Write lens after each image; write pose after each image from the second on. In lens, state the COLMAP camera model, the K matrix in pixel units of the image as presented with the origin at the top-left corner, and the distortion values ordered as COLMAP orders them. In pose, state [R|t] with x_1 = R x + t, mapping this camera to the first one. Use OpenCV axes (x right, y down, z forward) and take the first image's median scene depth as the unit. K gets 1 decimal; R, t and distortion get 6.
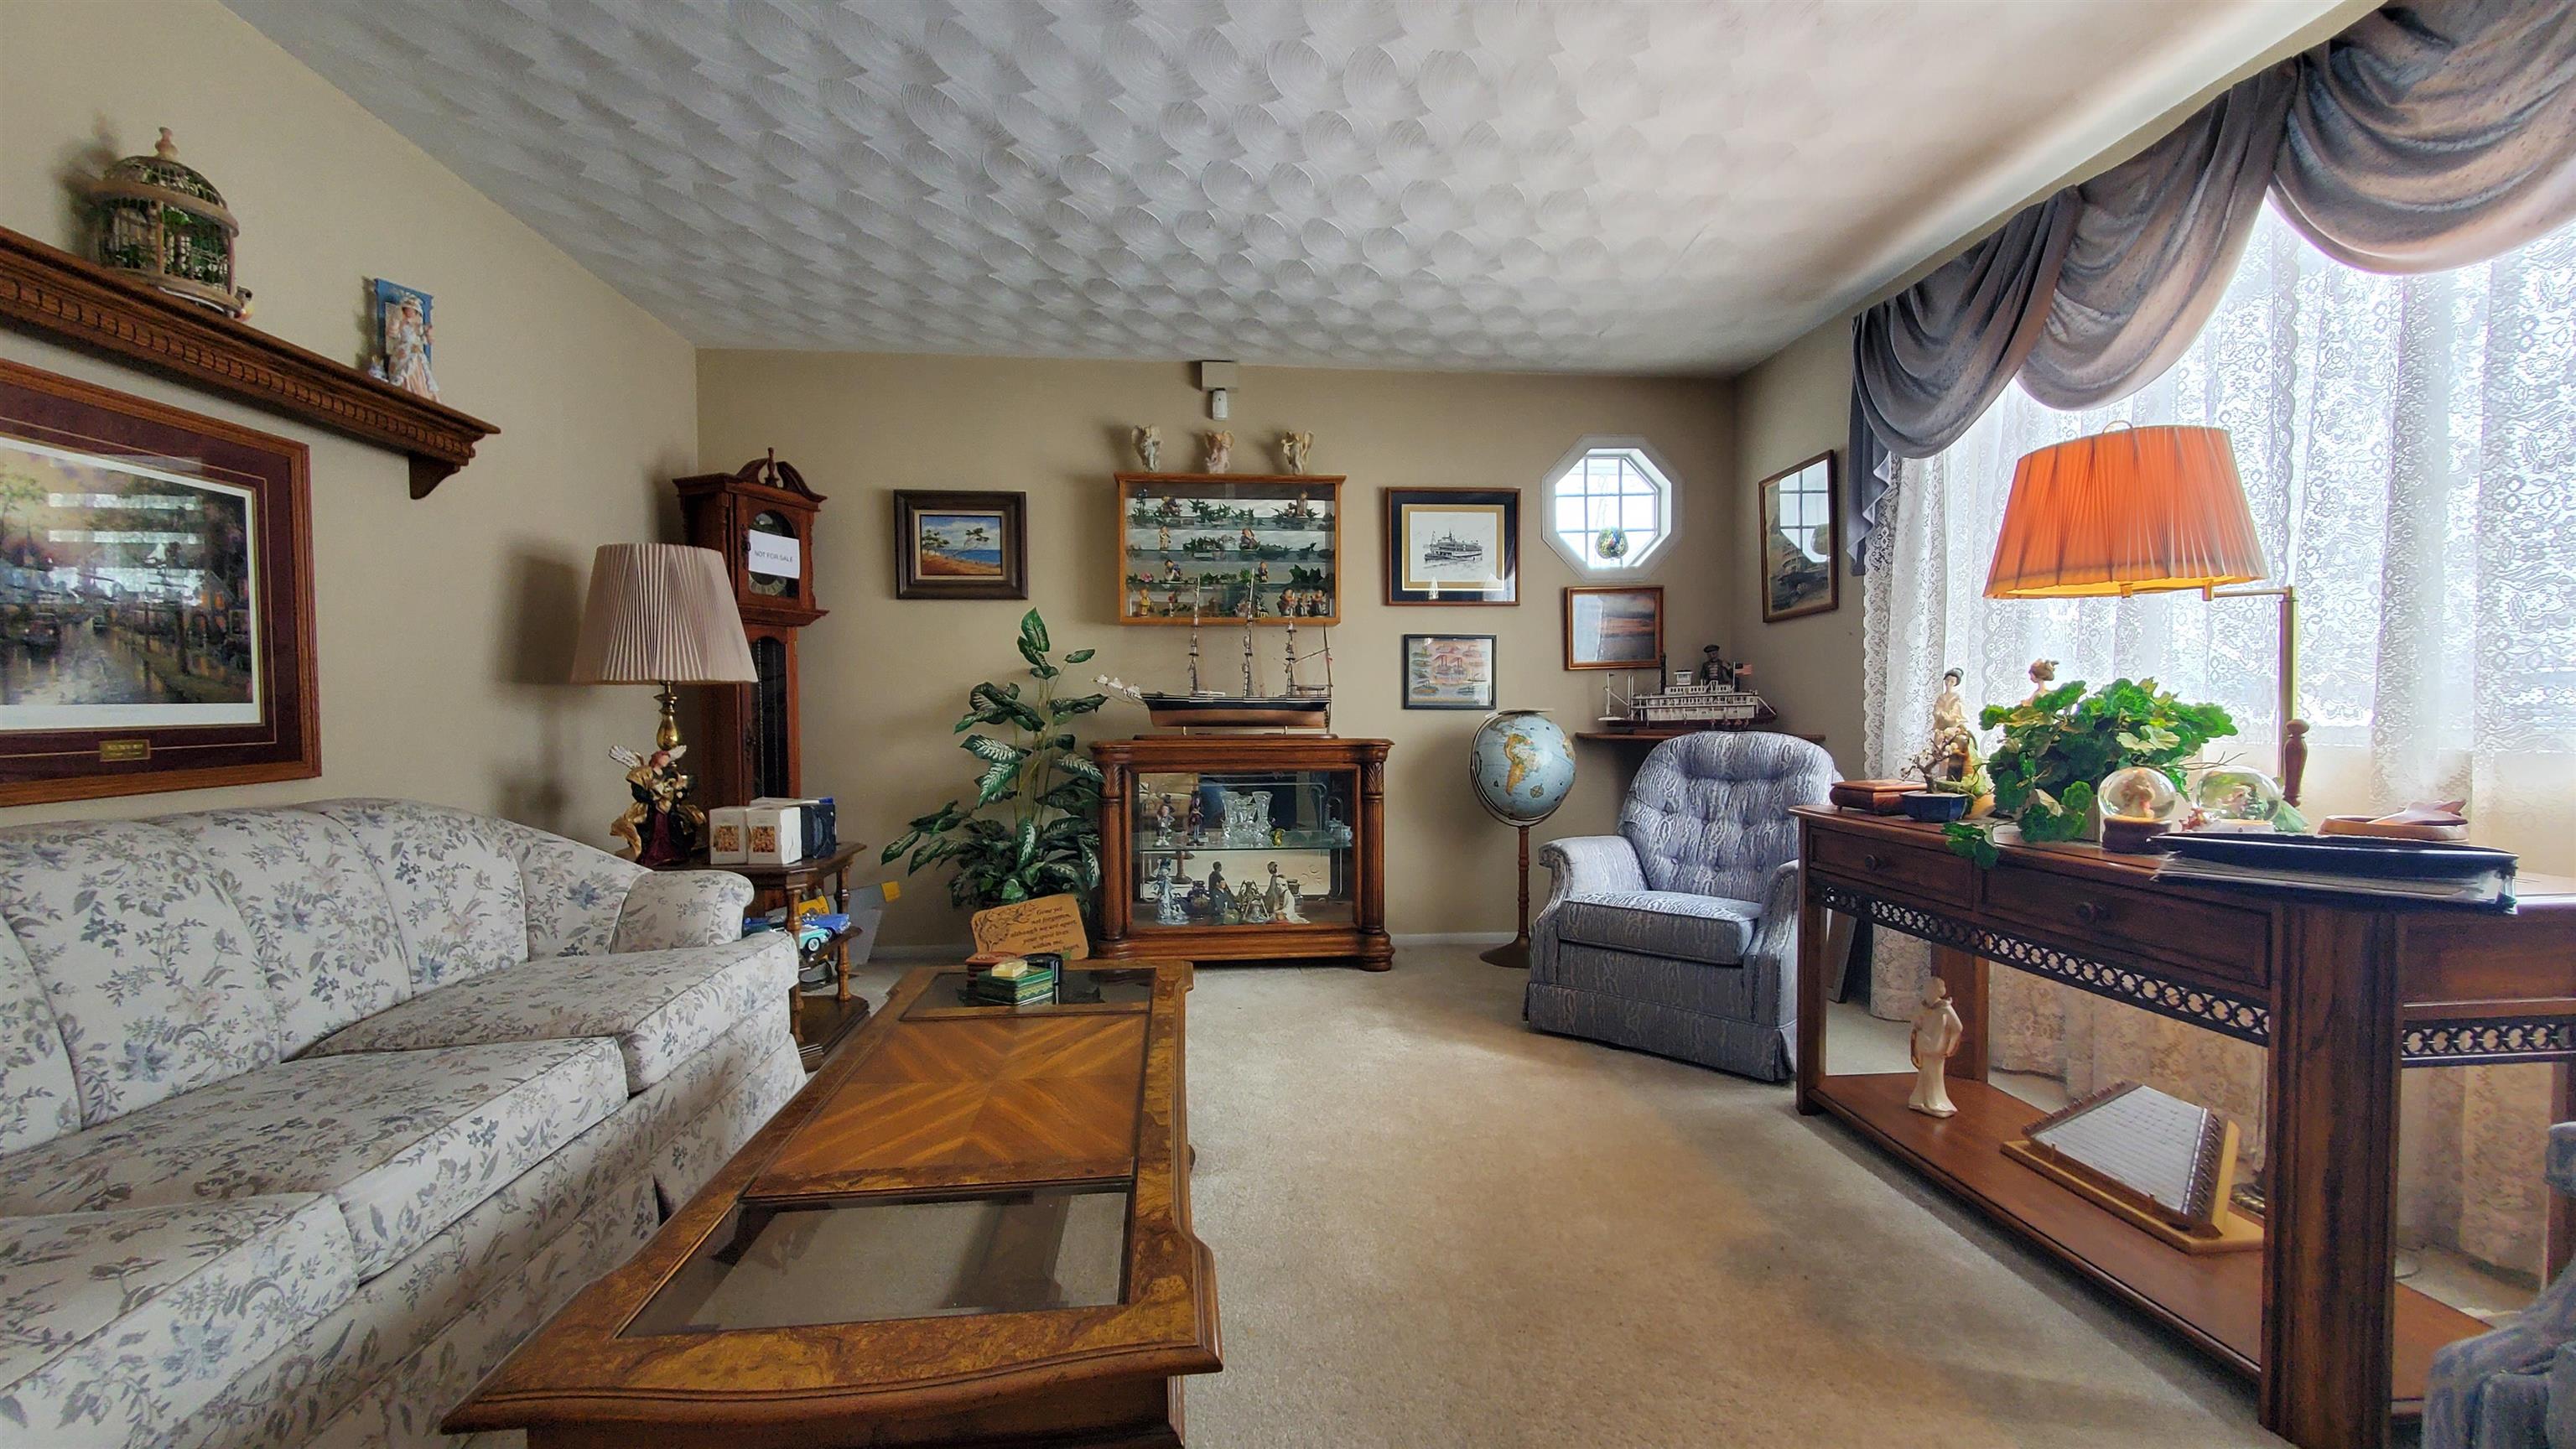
lens RADIAL K [[1026.5, 0, 1288.0], [0, 1026.5, 724.5], [0, 0, 1]] dist [0.002635, -0.002239]
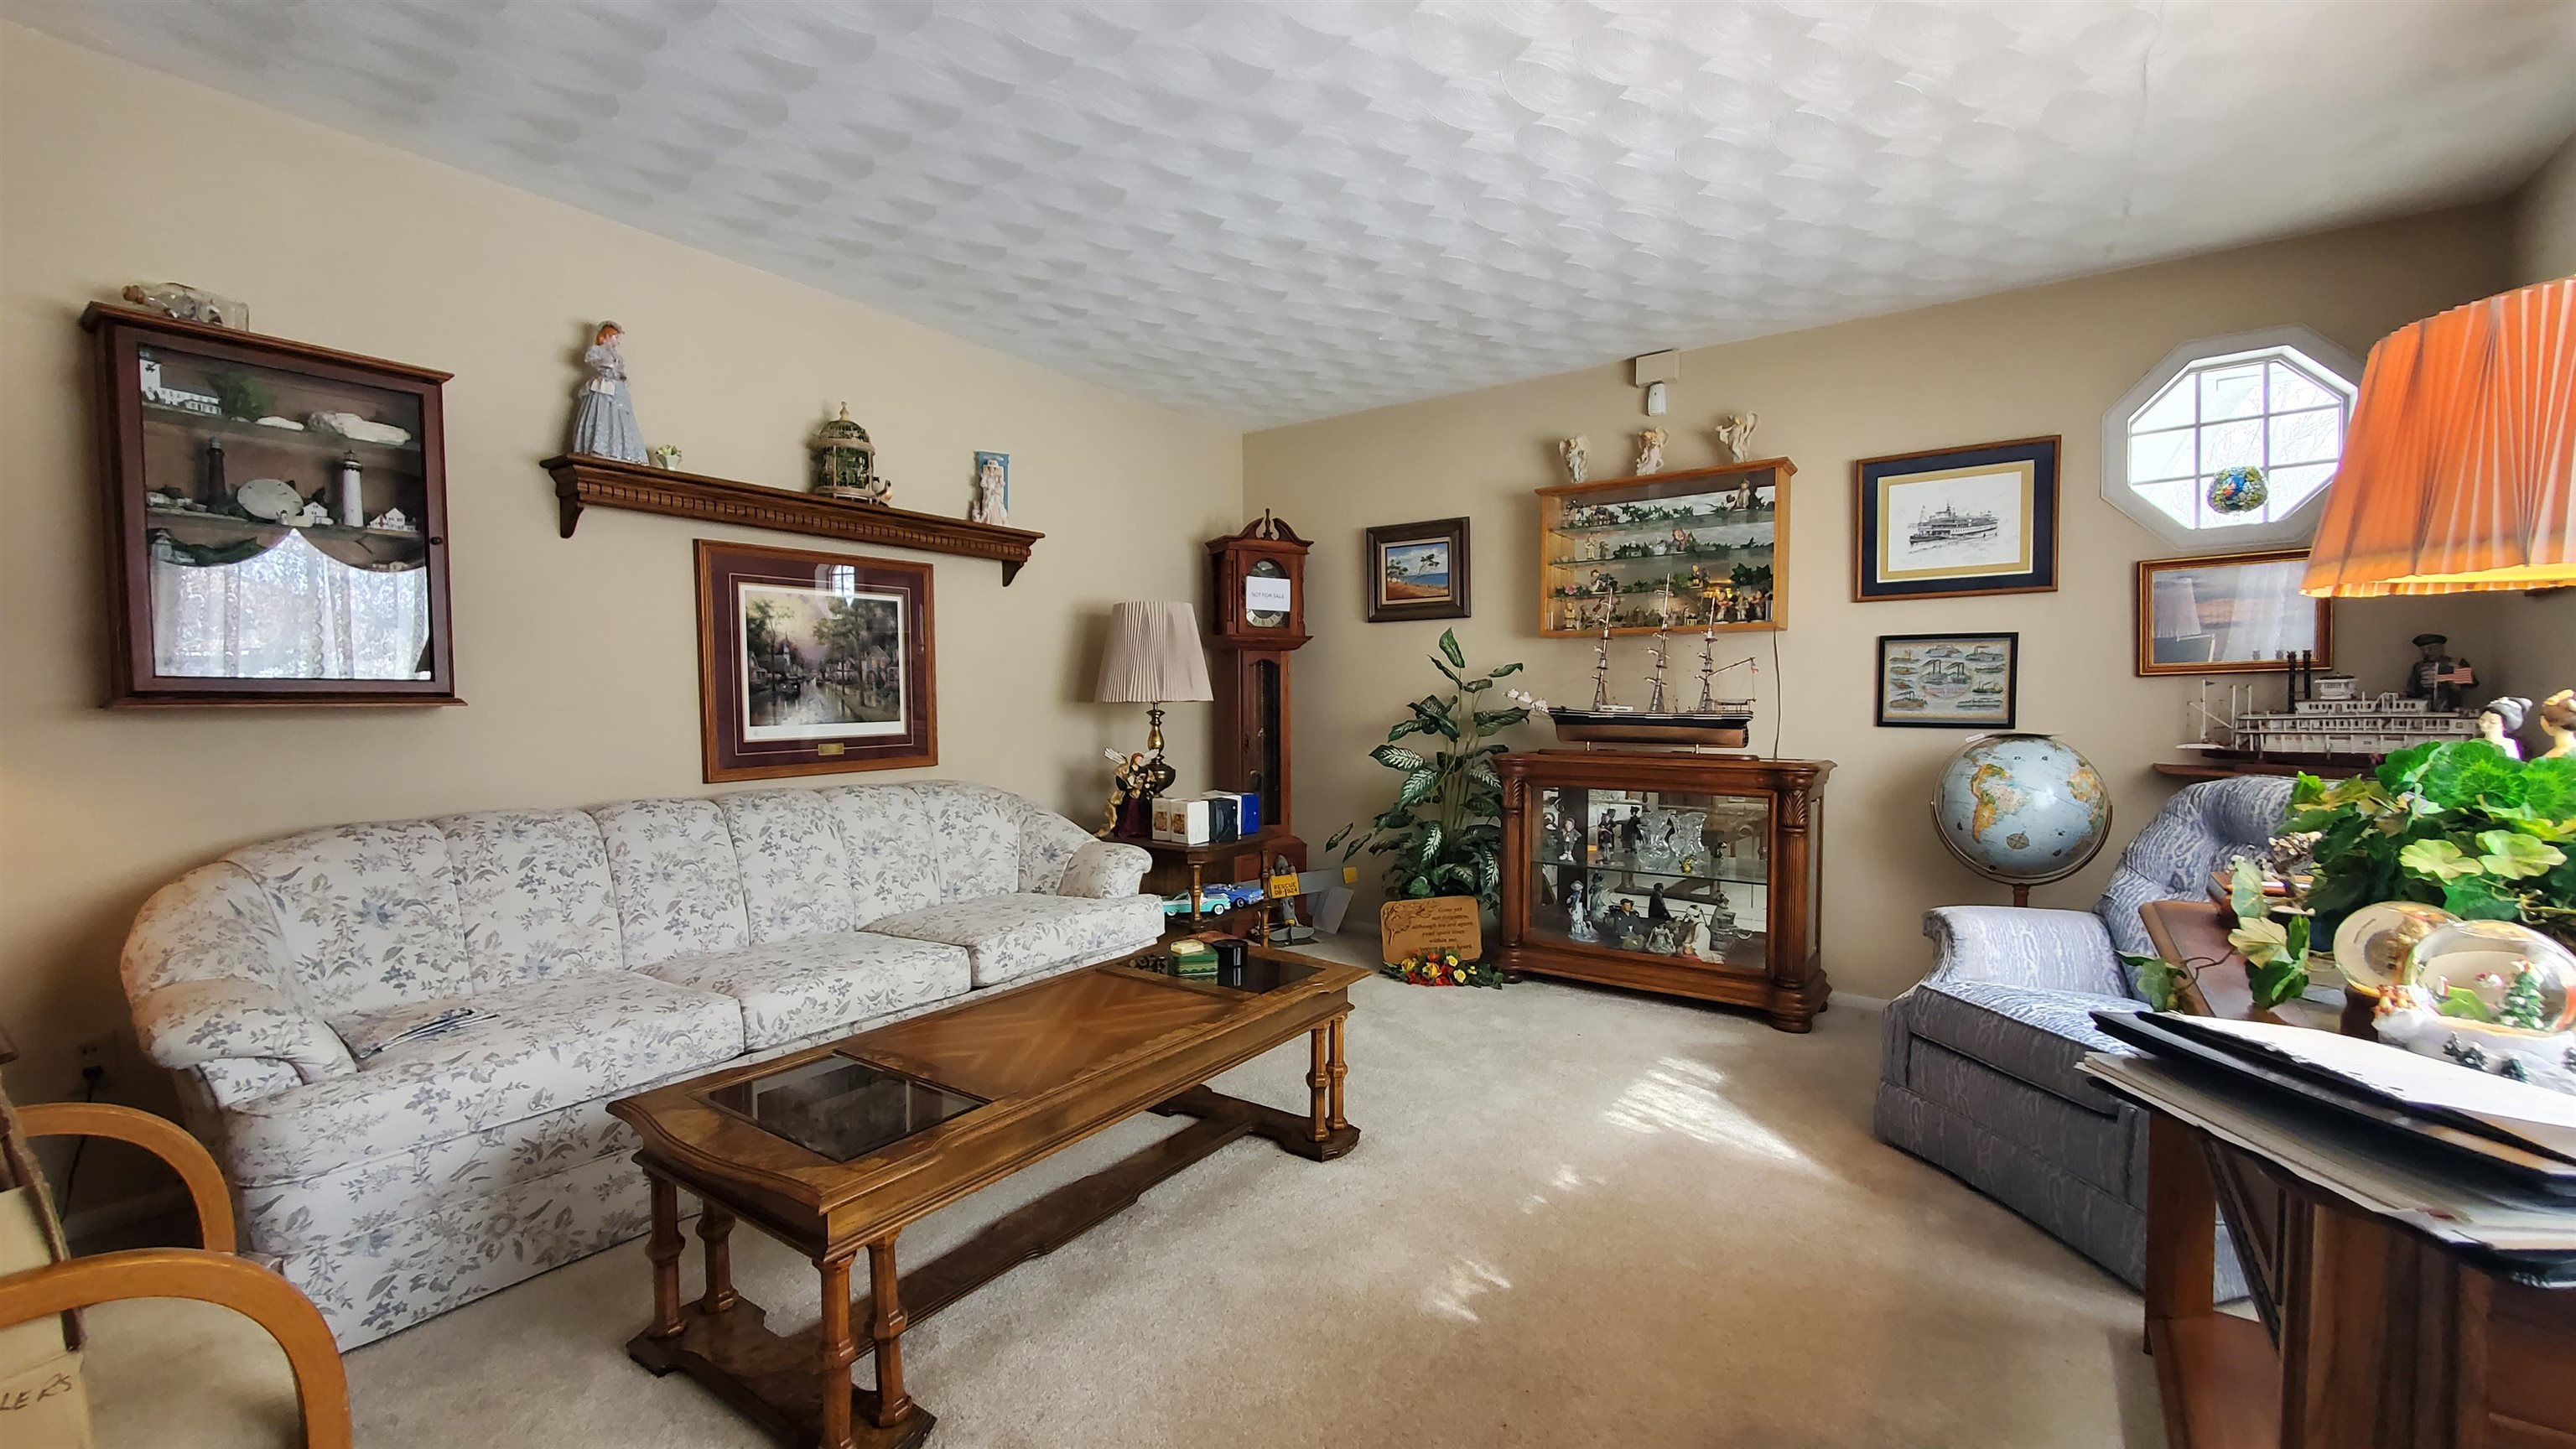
lens RADIAL K [[1026.5, 0, 1288.0], [0, 1026.5, 724.5], [0, 0, 1]] dist [0.002635, -0.002239]
pose [[0.756368, 0.018721, -0.653878, 0.381403], [-0.010141, 0.999806, 0.016895, -0.032858], [0.654068, -0.006148, 0.756411, 0.084103]]
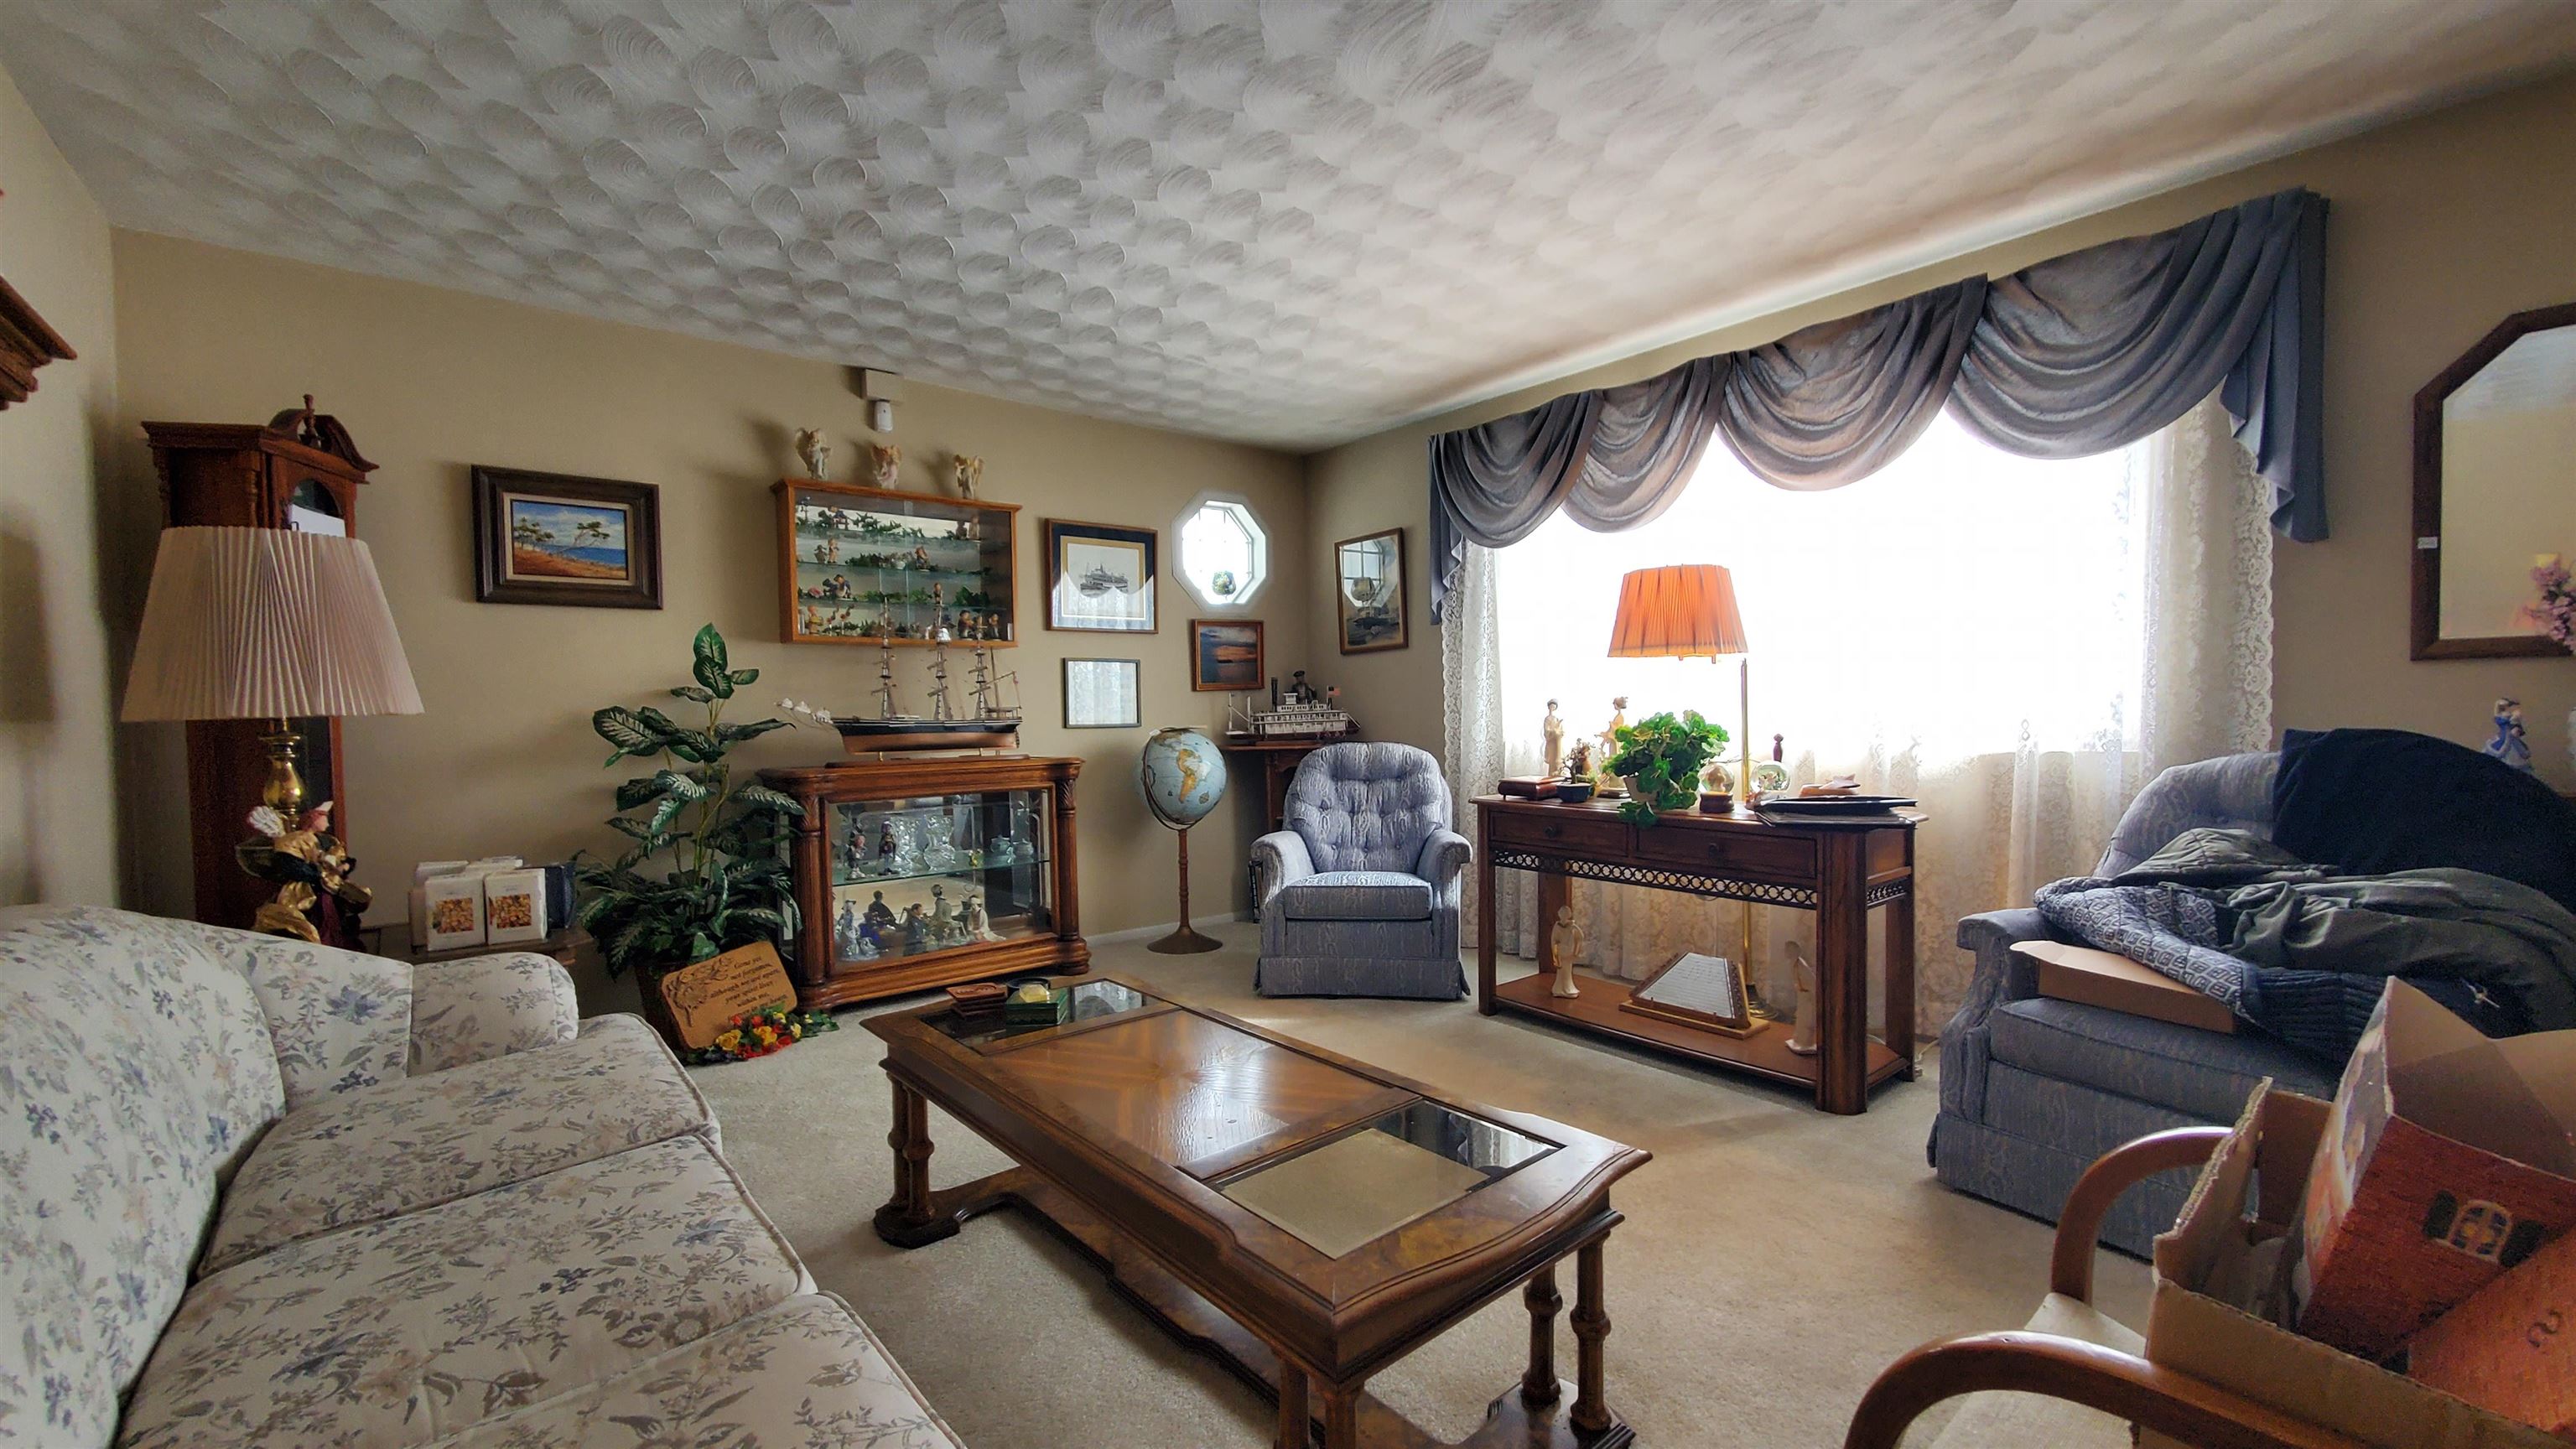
lens RADIAL K [[1035.8, 0, 1276.4], [0, 1035.8, 719.3], [0, 0, 1]] dist [0.001756, -0.000151]
pose [[0.827348, -0.014331, 0.561507, -0.397821], [0.019151, 0.999813, -0.002700, -0.021821], [-0.561363, 0.012987, 0.827468, -0.013071]]
